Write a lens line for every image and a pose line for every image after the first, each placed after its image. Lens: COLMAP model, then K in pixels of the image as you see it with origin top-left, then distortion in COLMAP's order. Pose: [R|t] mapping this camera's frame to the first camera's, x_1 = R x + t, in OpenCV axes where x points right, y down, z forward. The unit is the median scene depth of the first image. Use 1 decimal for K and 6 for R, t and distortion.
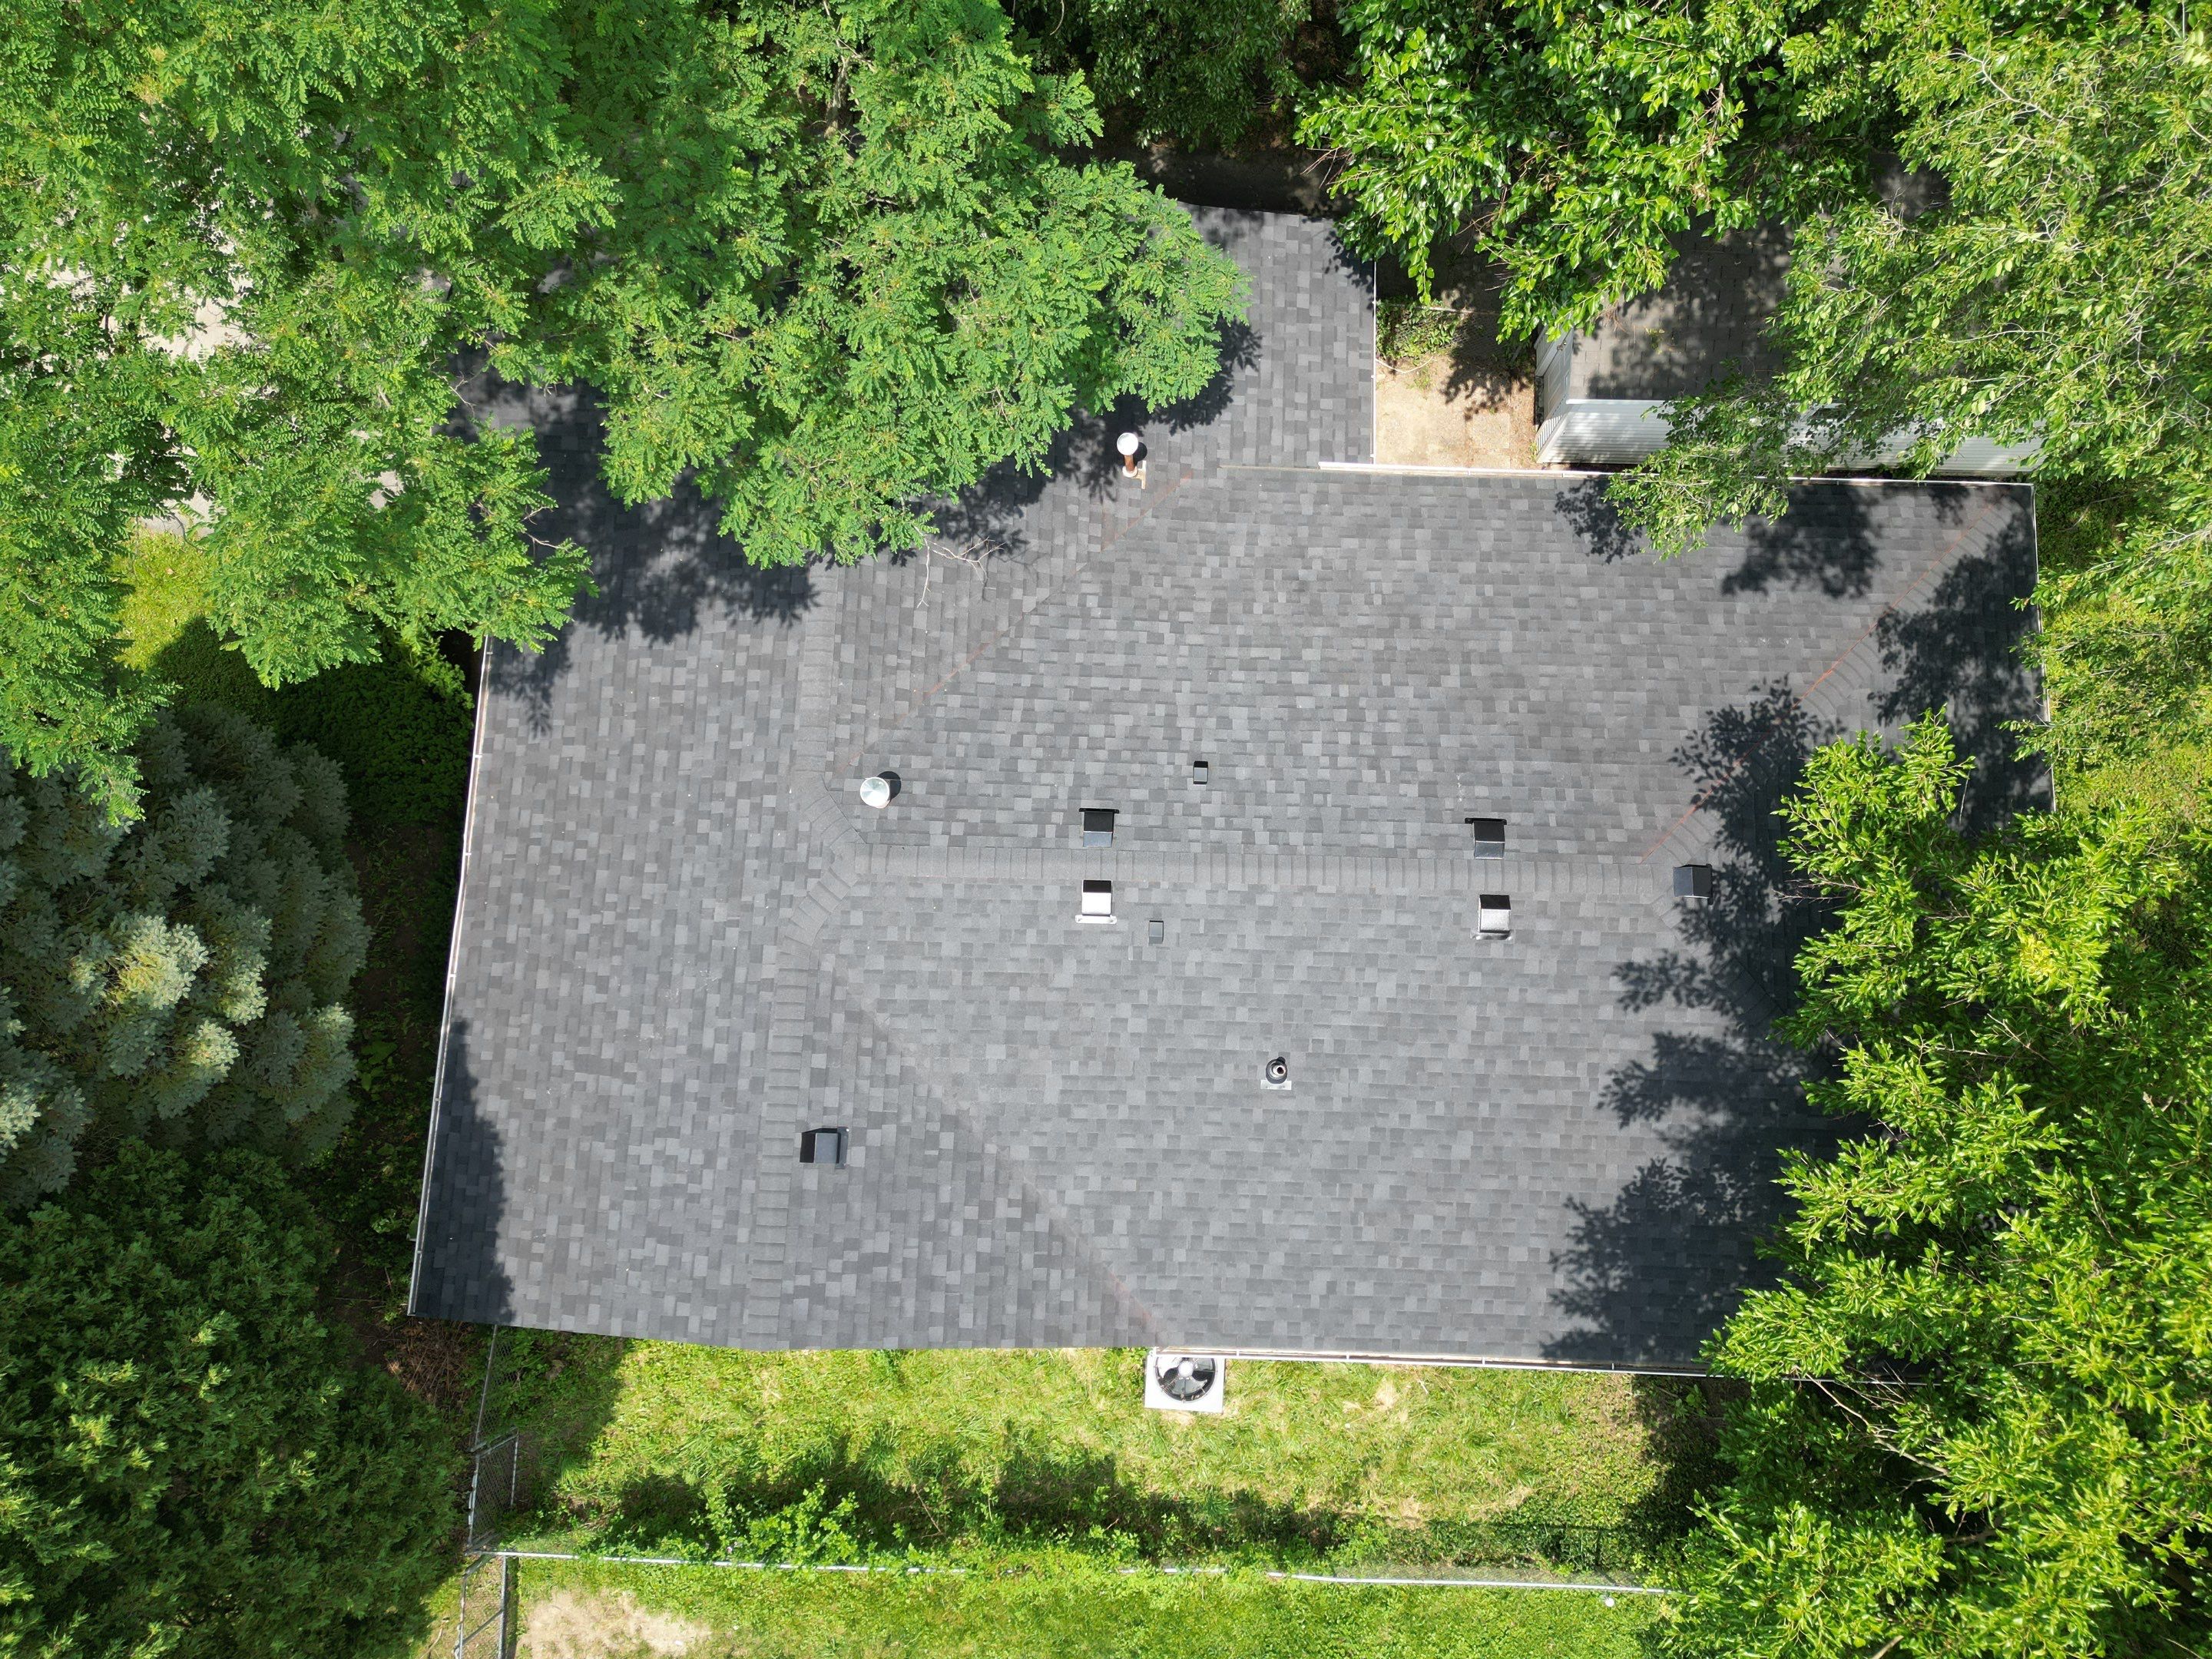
lens RADIAL K [[1556.4, 0, 1116.0], [0, 1556.4, 825.4], [0, 0, 1]] dist [0.057604, -0.060503]
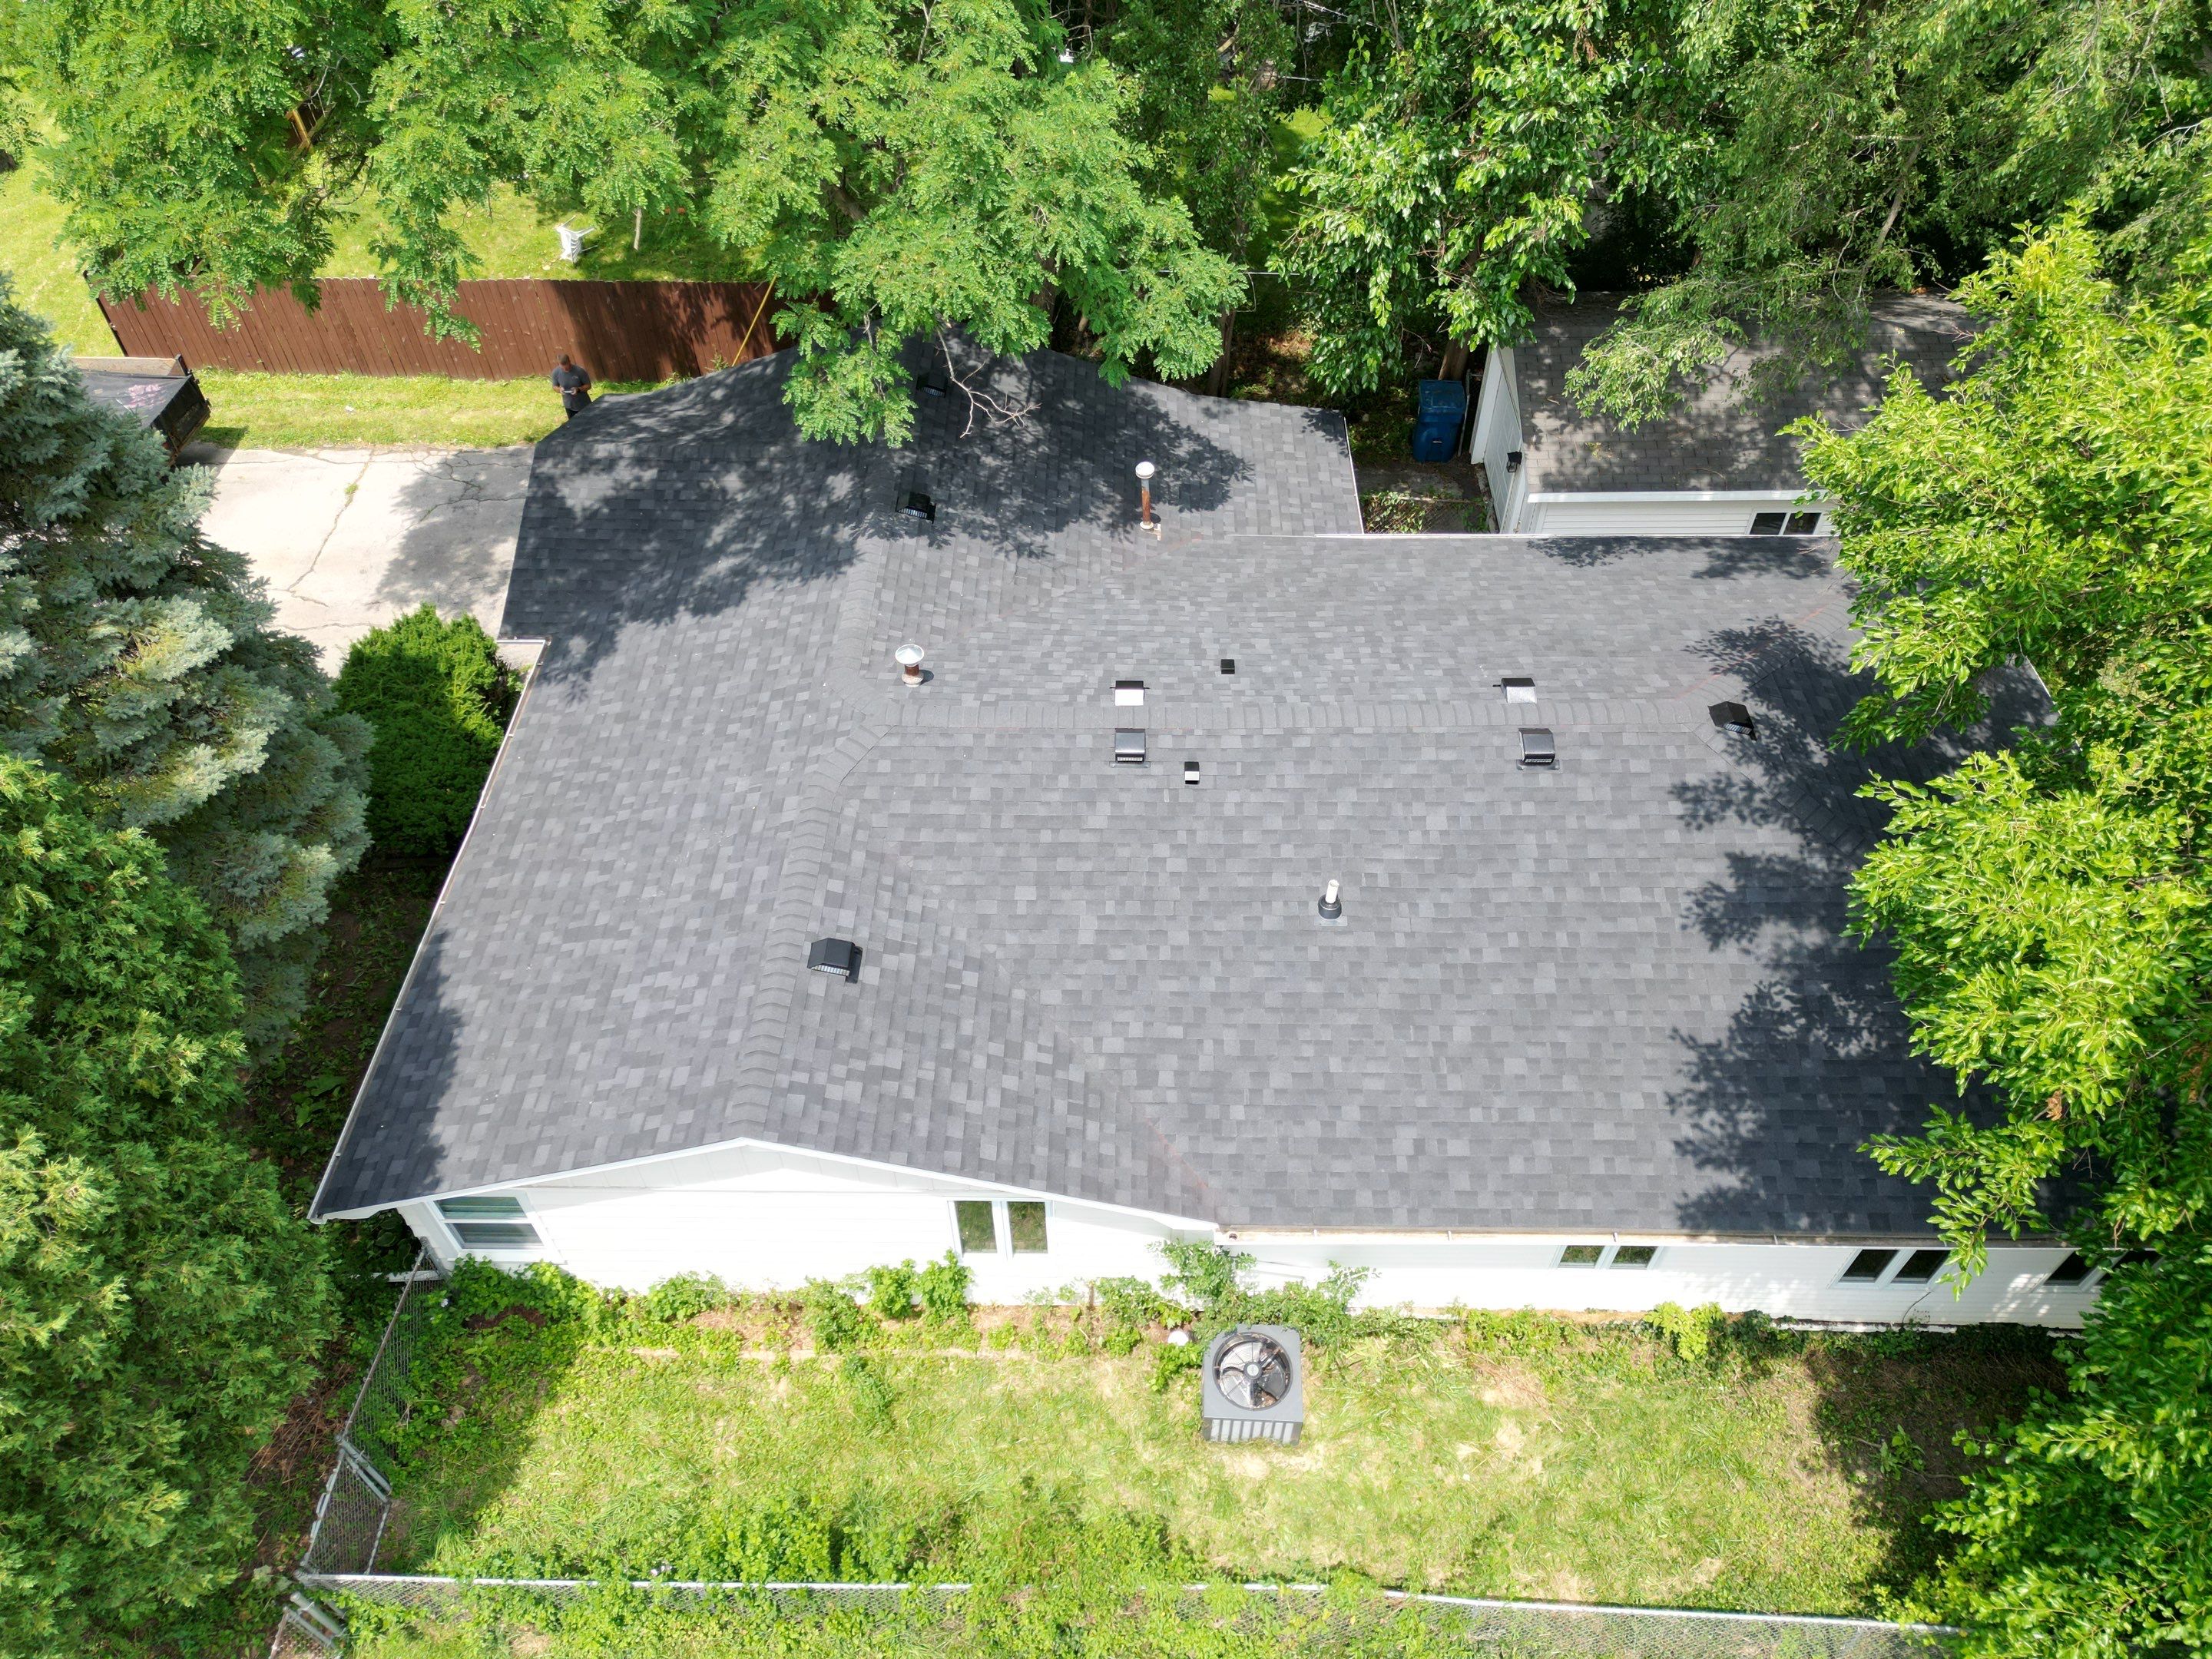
lens RADIAL K [[1556.4, 0, 1114.4], [0, 1556.4, 825.6], [0, 0, 1]] dist [0.057604, -0.060503]
pose [[0.999742, -0.015858, 0.016282, -0.038692], [0.022177, 0.837393, -0.546151, 0.616969], [-0.004973, 0.546371, 0.837528, 0.201988]]
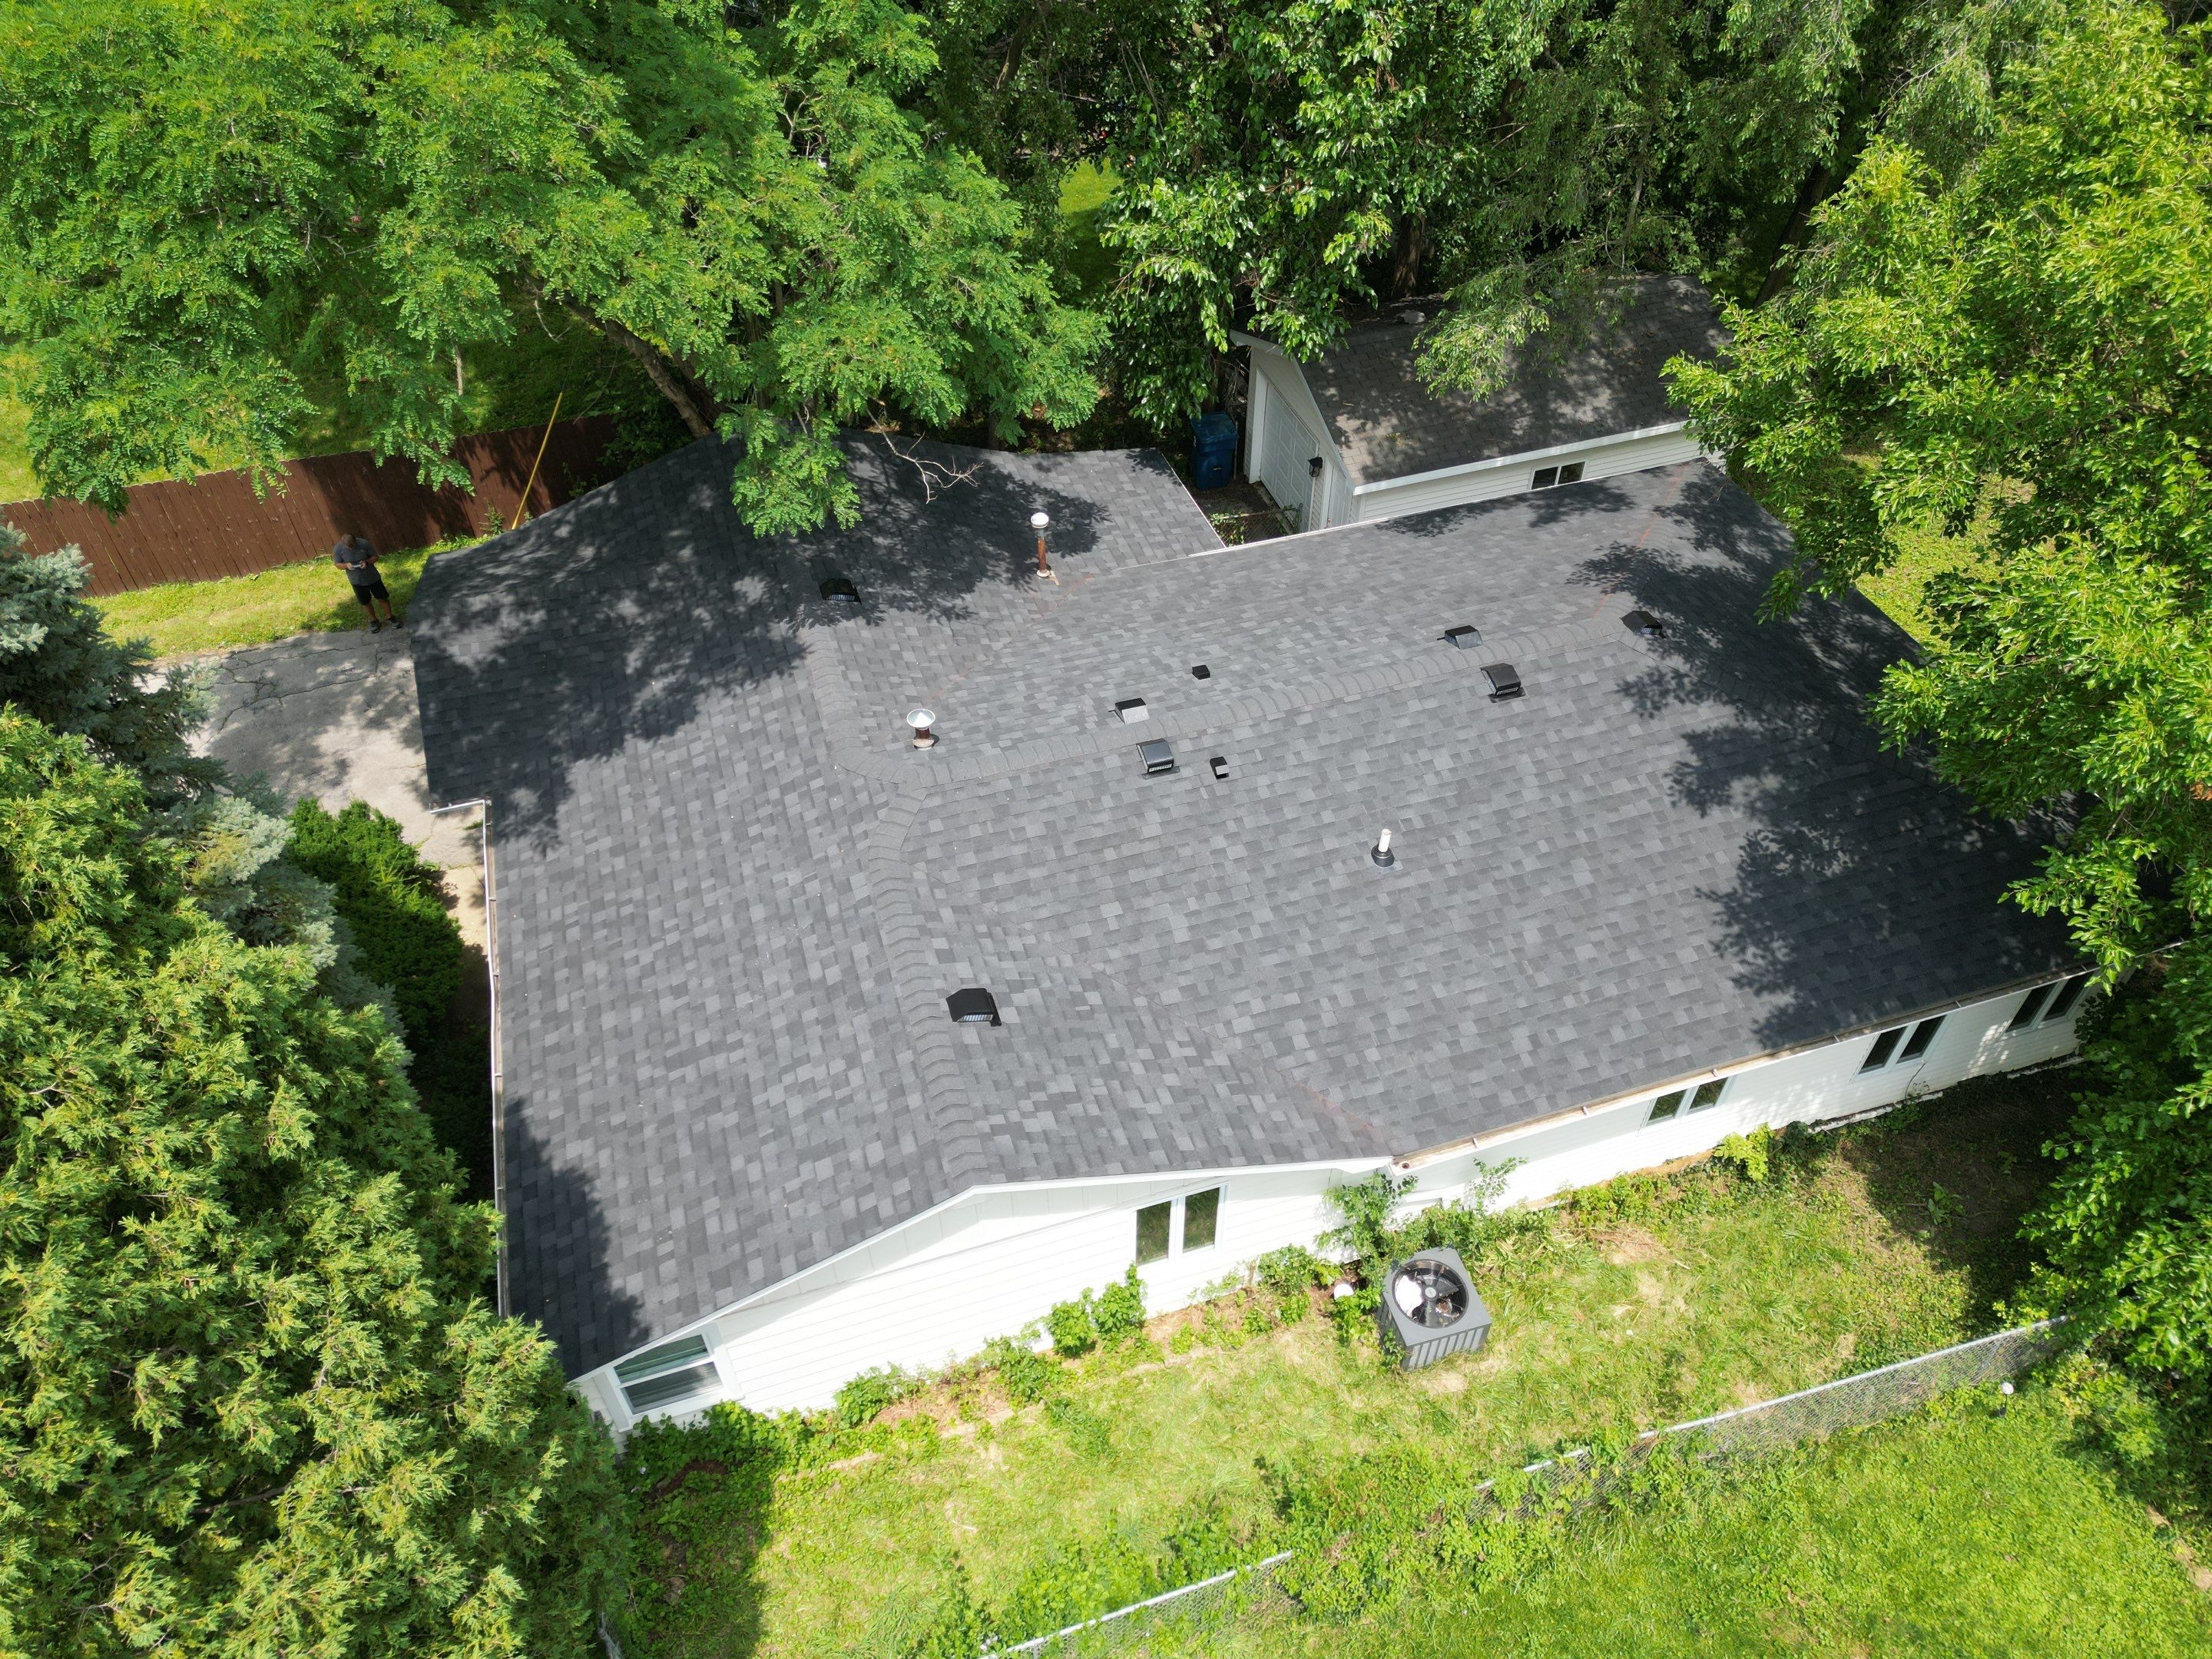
lens RADIAL K [[1556.4, 0, 1116.3], [0, 1556.4, 820.4], [0, 0, 1]] dist [0.057604, -0.060503]
pose [[0.939934, -0.233558, 0.248948, -0.300365], [0.336164, 0.760046, -0.556170, 0.637877], [-0.059314, 0.606450, 0.792906, 0.203004]]
